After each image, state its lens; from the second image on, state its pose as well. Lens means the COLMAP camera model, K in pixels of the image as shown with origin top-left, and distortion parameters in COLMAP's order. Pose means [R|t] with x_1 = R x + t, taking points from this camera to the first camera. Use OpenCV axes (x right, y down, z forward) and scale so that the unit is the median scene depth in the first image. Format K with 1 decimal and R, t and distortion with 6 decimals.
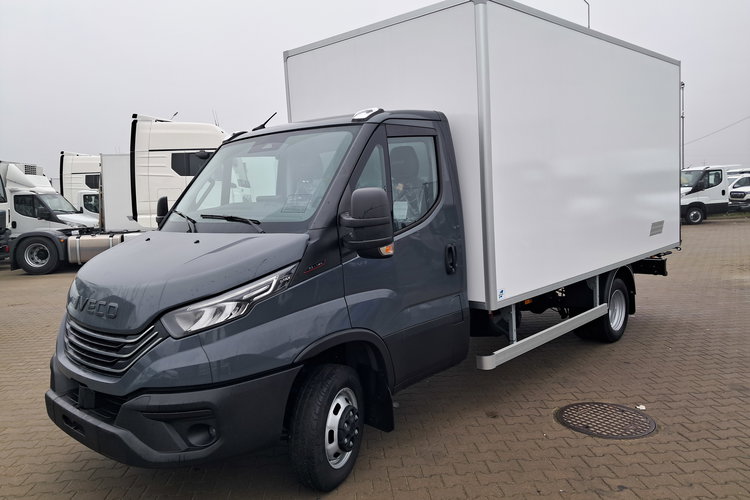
lens RADIAL K [[590.3, 0, 374.8], [0, 590.3, 237.3], [0, 0, 1]] dist [0.008647, -0.001407]
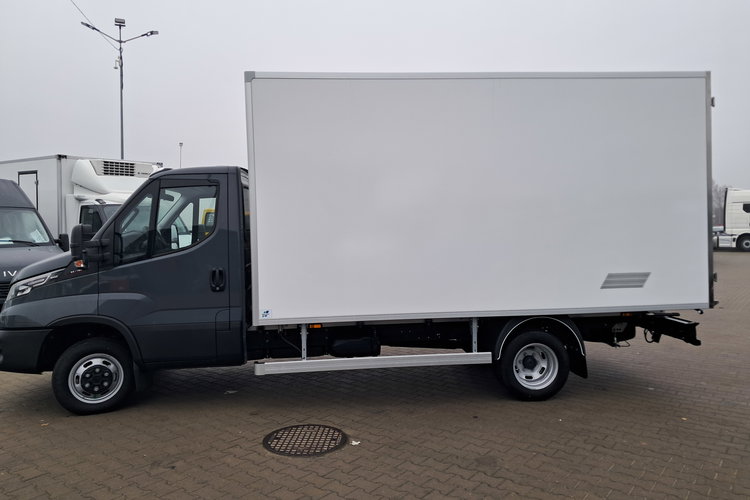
lens RADIAL K [[590.3, 0, 374.8], [0, 590.3, 237.3], [0, 0, 1]] dist [0.008647, -0.001407]
pose [[0.754669, 0.052486, -0.654003, 1.200394], [-0.073606, 0.997275, -0.004901, -0.073166], [0.651964, 0.051838, 0.756476, 0.232056]]
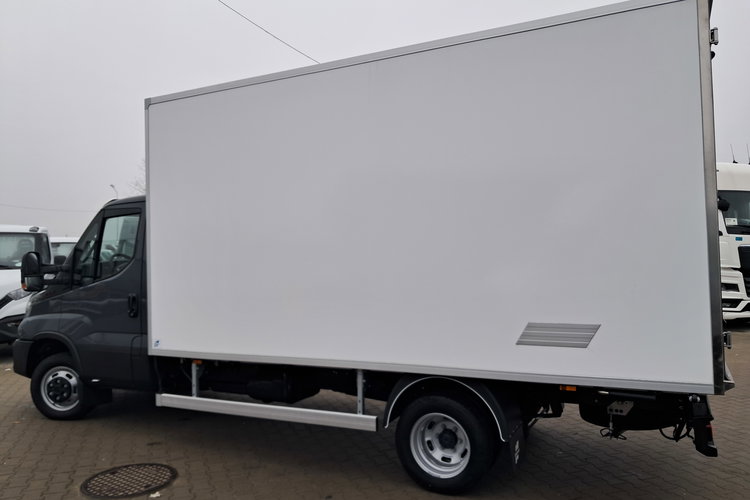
lens RADIAL K [[595.5, 0, 375.0], [0, 595.5, 250.0], [0, 0, 1]] dist [-0.005175, -0.004309]
pose [[0.285464, 0.031633, -0.957867, 1.510654], [-0.072975, 0.997271, 0.011186, -0.137999], [0.955607, 0.066708, 0.286994, 1.094807]]
